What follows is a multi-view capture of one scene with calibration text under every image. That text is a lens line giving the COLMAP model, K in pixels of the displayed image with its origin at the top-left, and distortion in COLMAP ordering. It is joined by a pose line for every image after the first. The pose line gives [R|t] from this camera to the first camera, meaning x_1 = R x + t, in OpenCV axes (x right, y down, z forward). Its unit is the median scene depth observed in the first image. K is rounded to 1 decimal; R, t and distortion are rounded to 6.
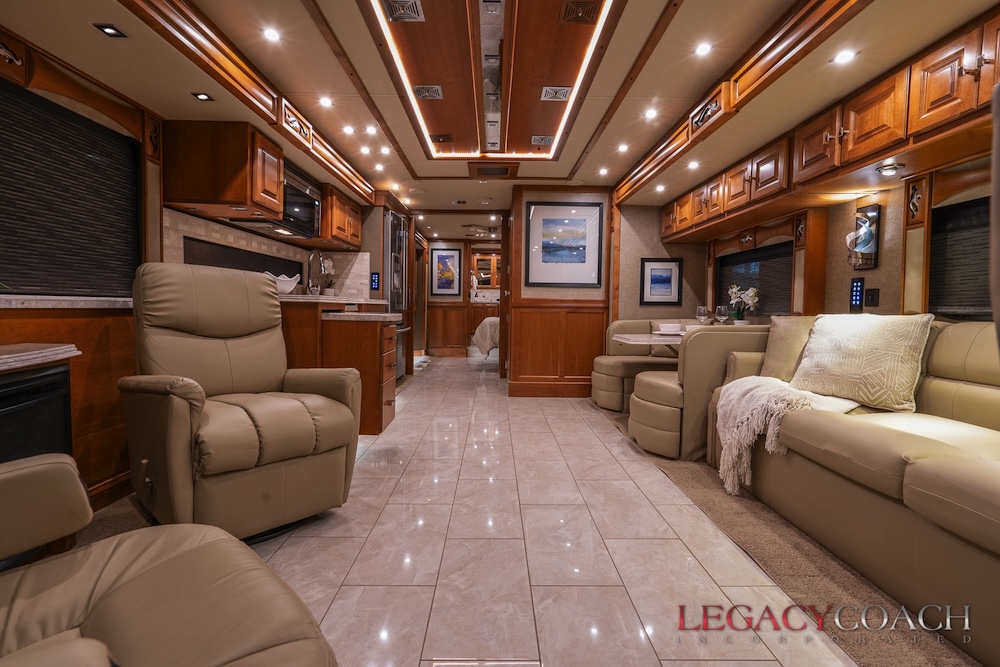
lens RADIAL K [[452.6, 0, 496.2], [0, 452.6, 332.9], [0, 0, 1]] dist [-0.001869, 0.000146]
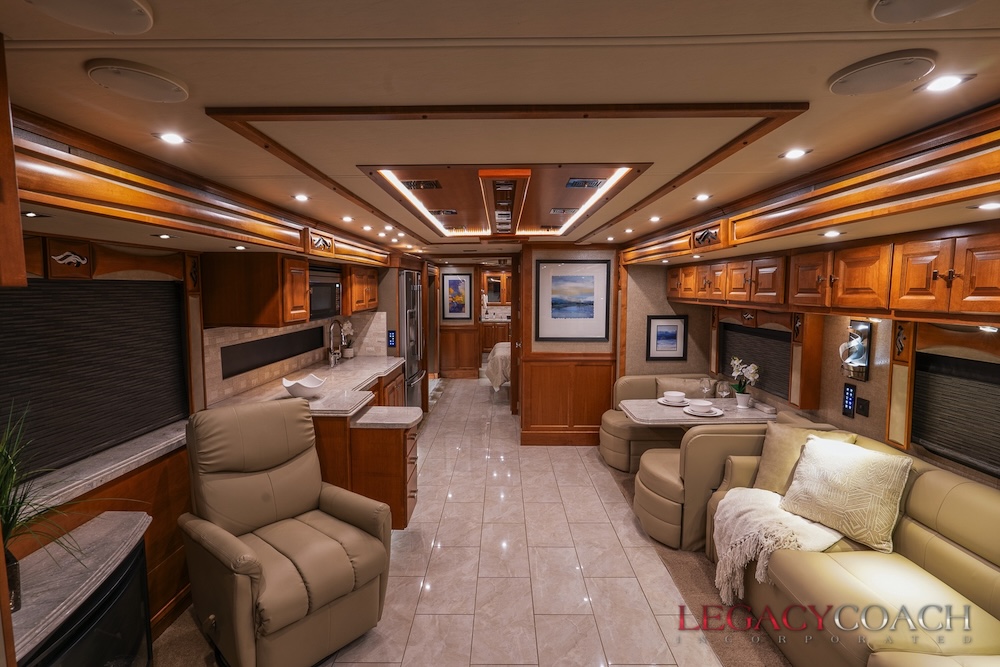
lens RADIAL K [[452.6, 0, 496.2], [0, 452.6, 332.9], [0, 0, 1]] dist [-0.001869, 0.000146]
pose [[0.999716, -0.011892, -0.020644, -0.008054], [0.012722, 0.999098, 0.040509, -0.298155], [0.020143, -0.040760, 0.998966, -0.072451]]
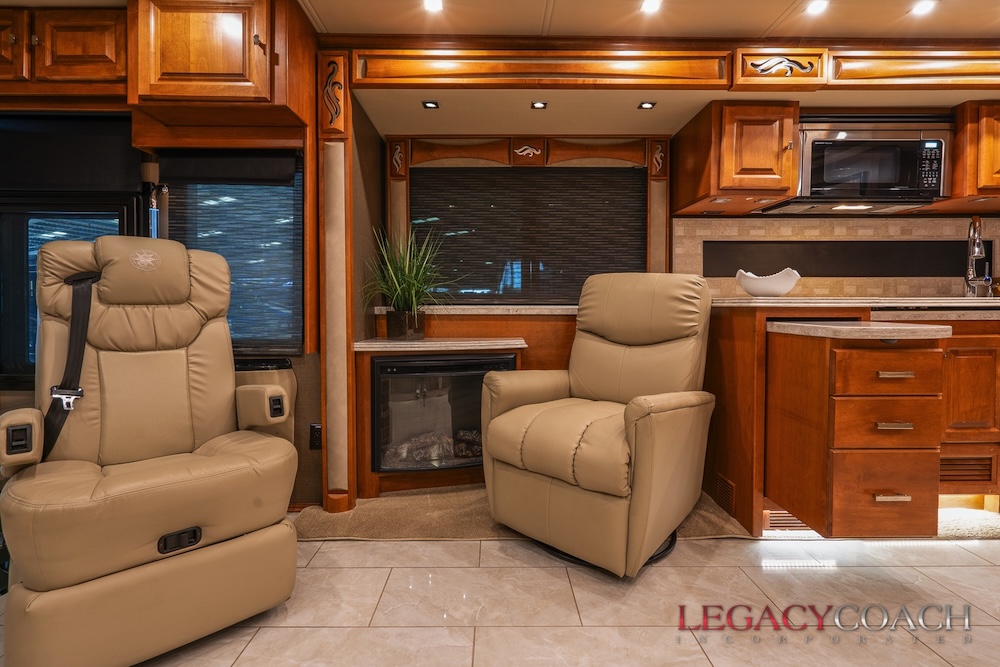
lens RADIAL K [[461.7, 0, 497.2], [0, 461.7, 316.2], [0, 0, 1]] dist [-0.000950, -0.000459]
pose [[0.000187, 0.003800, -0.999993, 0.323920], [-0.056657, 0.998387, 0.003783, -0.031533], [0.998394, 0.056656, 0.000402, 0.585244]]
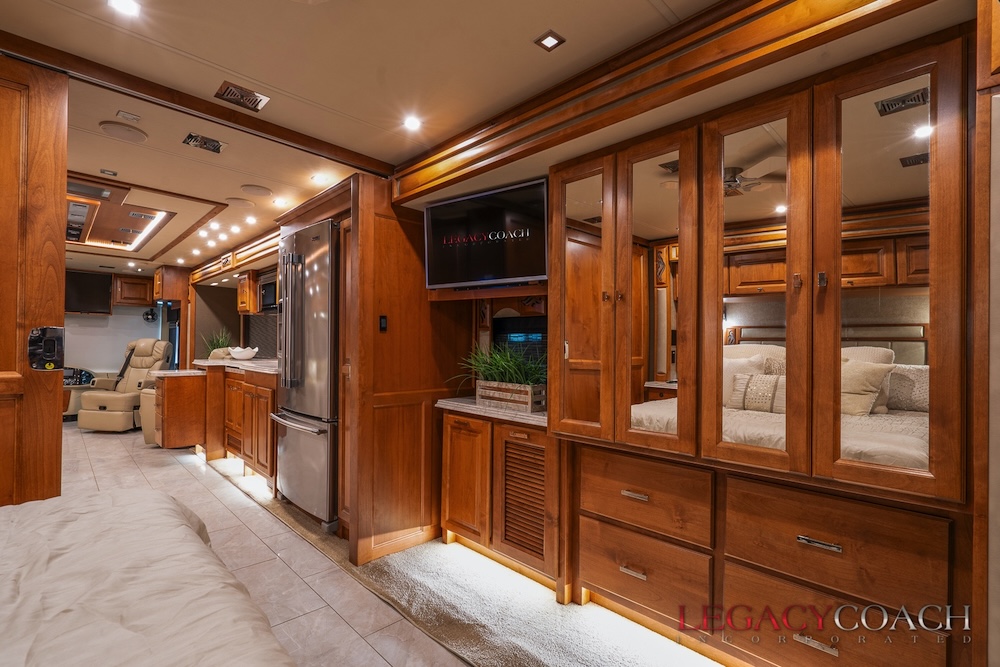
lens RADIAL K [[452.6, 0, 496.2], [0, 452.6, 332.9], [0, 0, 1]] dist [-0.001869, 0.000146]
pose [[-0.715034, -0.034619, -0.698232, 0.029635], [-0.059709, 0.998148, 0.011657, -0.283121], [0.696535, 0.050026, -0.715777, 3.131330]]
